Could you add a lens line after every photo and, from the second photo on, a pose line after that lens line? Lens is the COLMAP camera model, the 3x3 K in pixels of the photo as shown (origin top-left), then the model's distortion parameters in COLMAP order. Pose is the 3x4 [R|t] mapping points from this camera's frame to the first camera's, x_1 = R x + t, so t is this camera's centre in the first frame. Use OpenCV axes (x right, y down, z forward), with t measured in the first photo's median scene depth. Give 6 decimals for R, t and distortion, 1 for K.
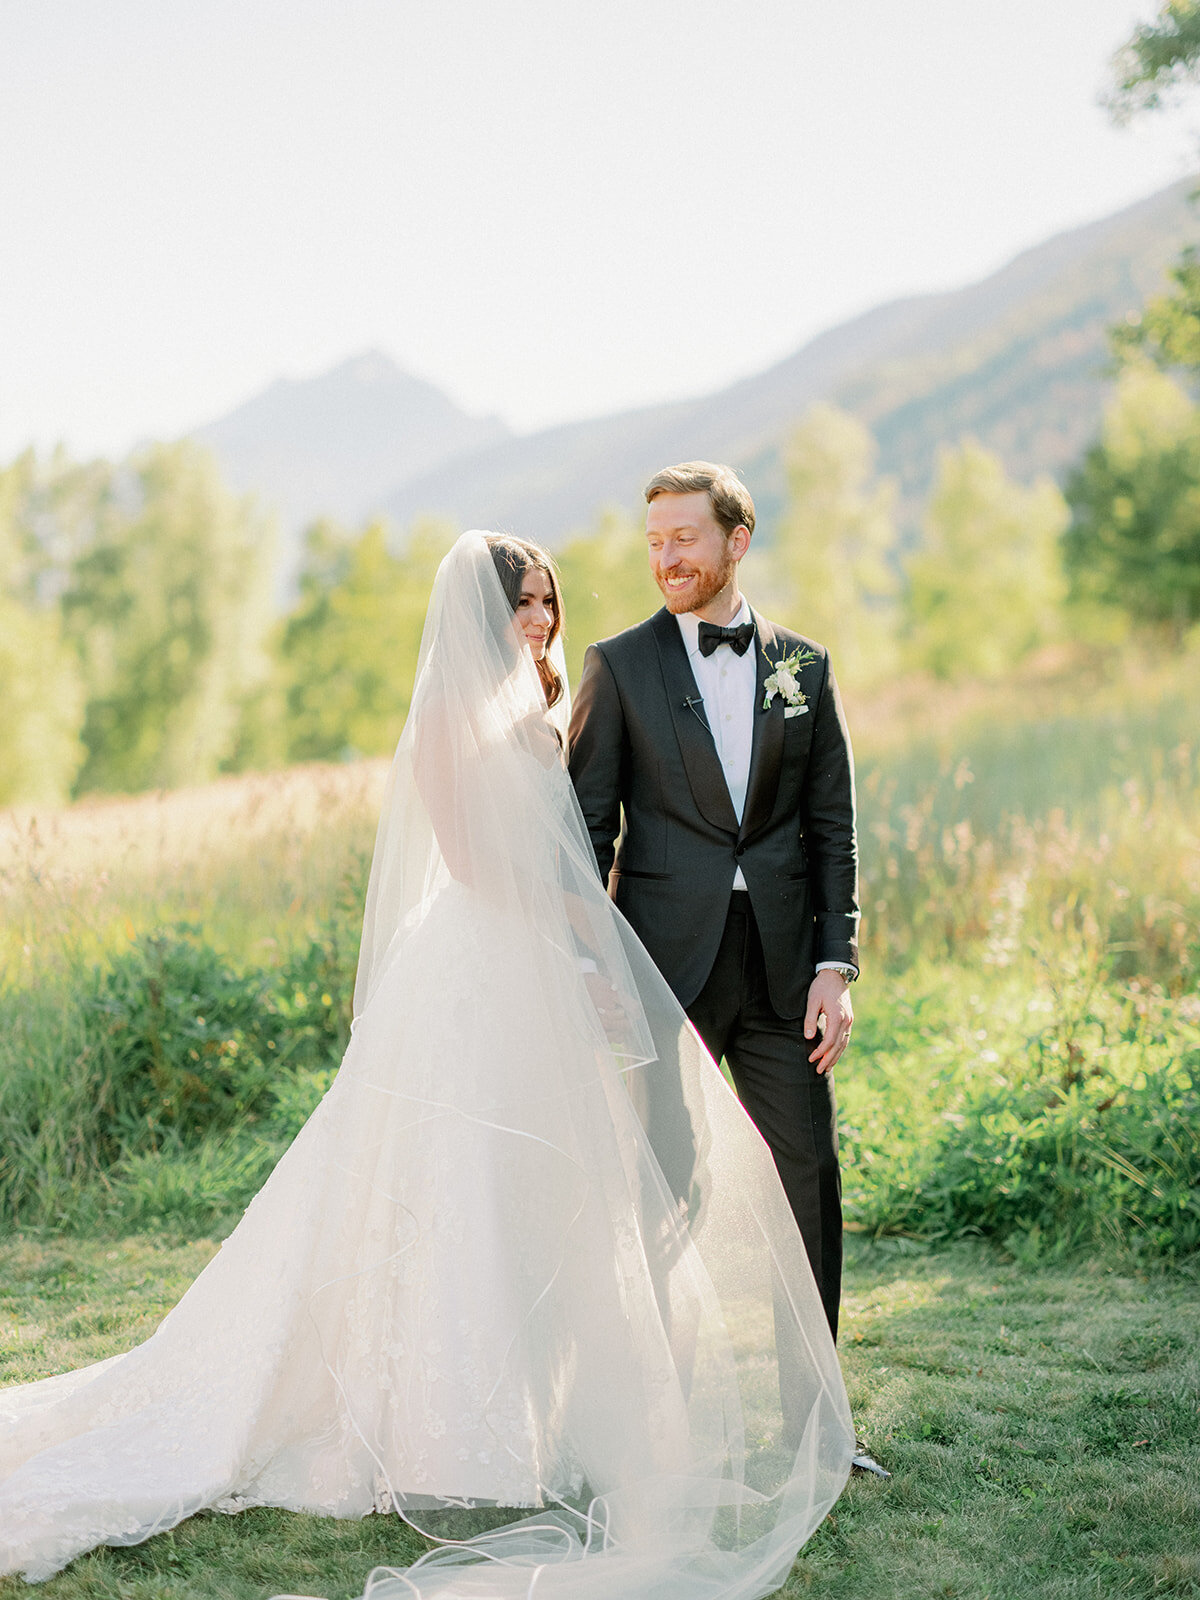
lens RADIAL K [[3010.7, 0, 600.0], [0, 3010.7, 800.0], [0, 0, 1]] dist [0.013074, -0.016486]
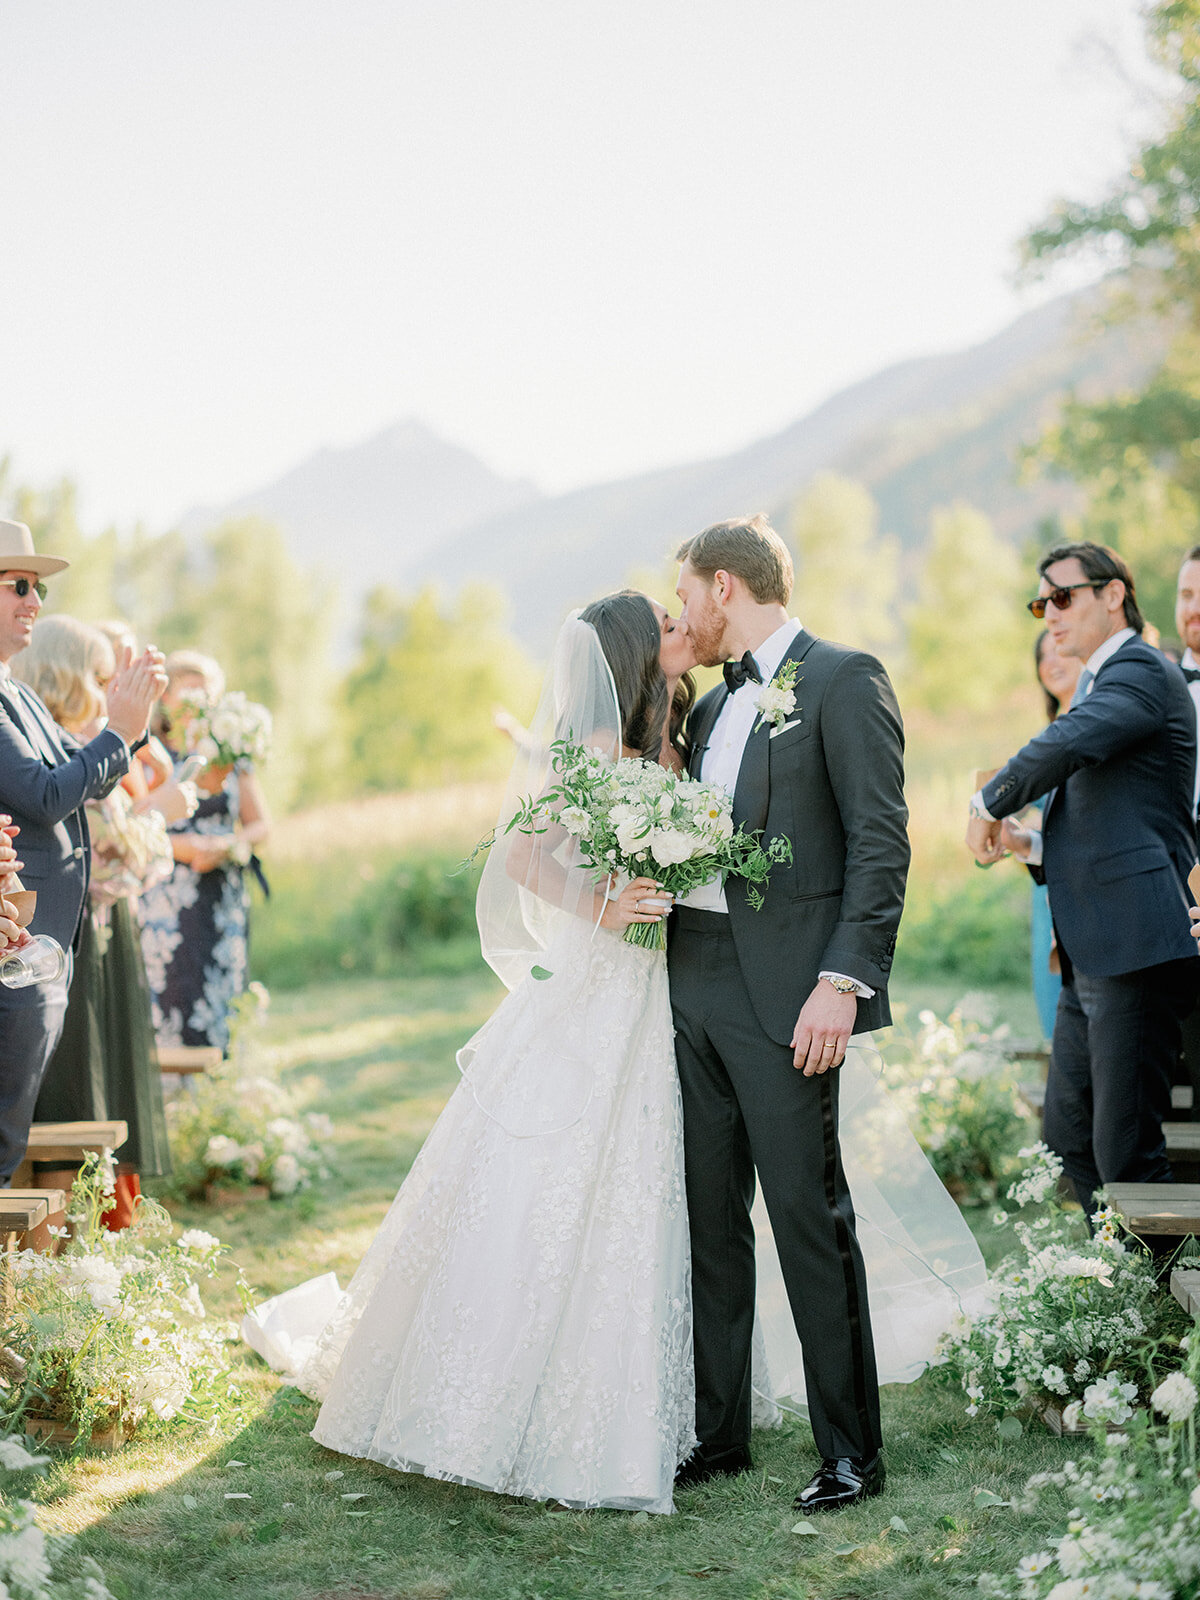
lens RADIAL K [[2967.6, 0, 598.7], [0, 2967.6, 761.7], [0, 0, 1]] dist [0.026275, 0.164315]
pose [[0.999815, -0.016541, -0.009822, -0.001783], [0.016257, 0.999464, -0.028403, 0.008504], [0.010287, 0.028238, 0.999548, -0.169174]]
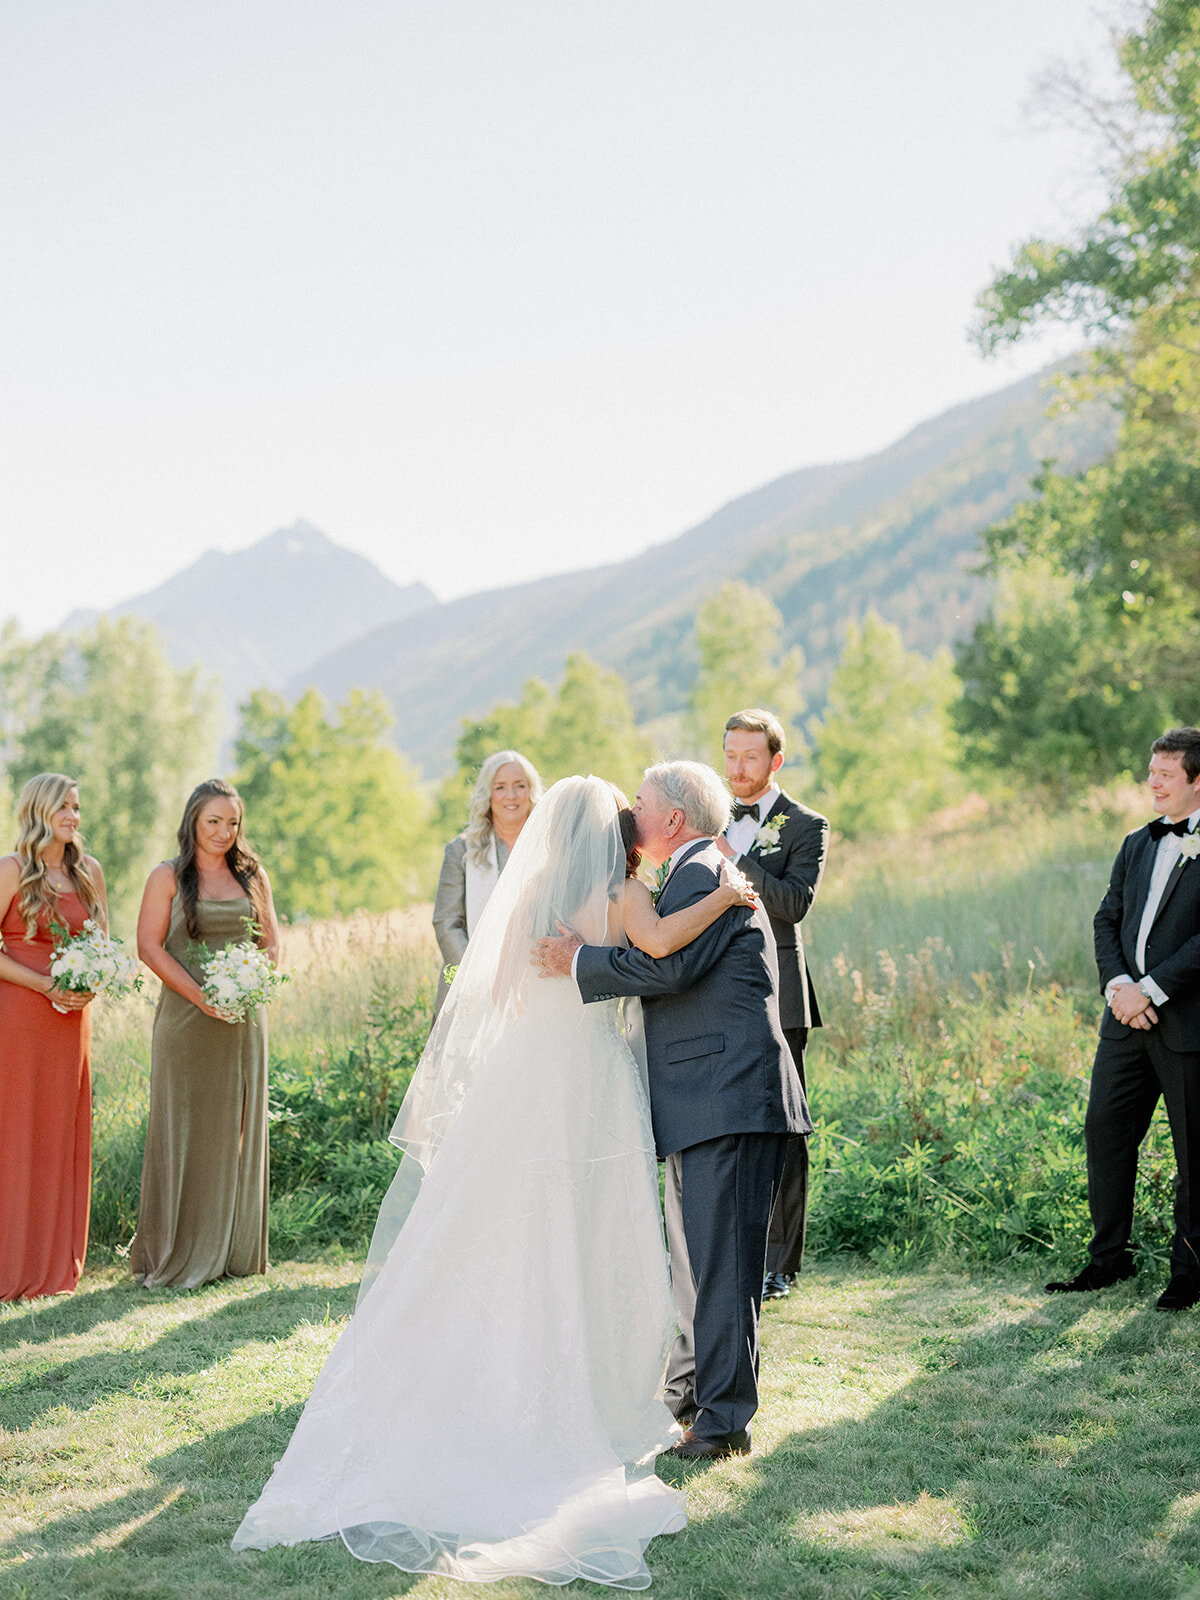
lens RADIAL K [[2967.6, 0, 598.7], [0, 2967.6, 761.7], [0, 0, 1]] dist [0.026275, 0.164315]
pose [[0.999575, -0.011393, 0.026842, -0.003746], [0.013148, 0.997722, -0.066166, 0.001543], [-0.026027, 0.066490, 0.997448, -0.058174]]
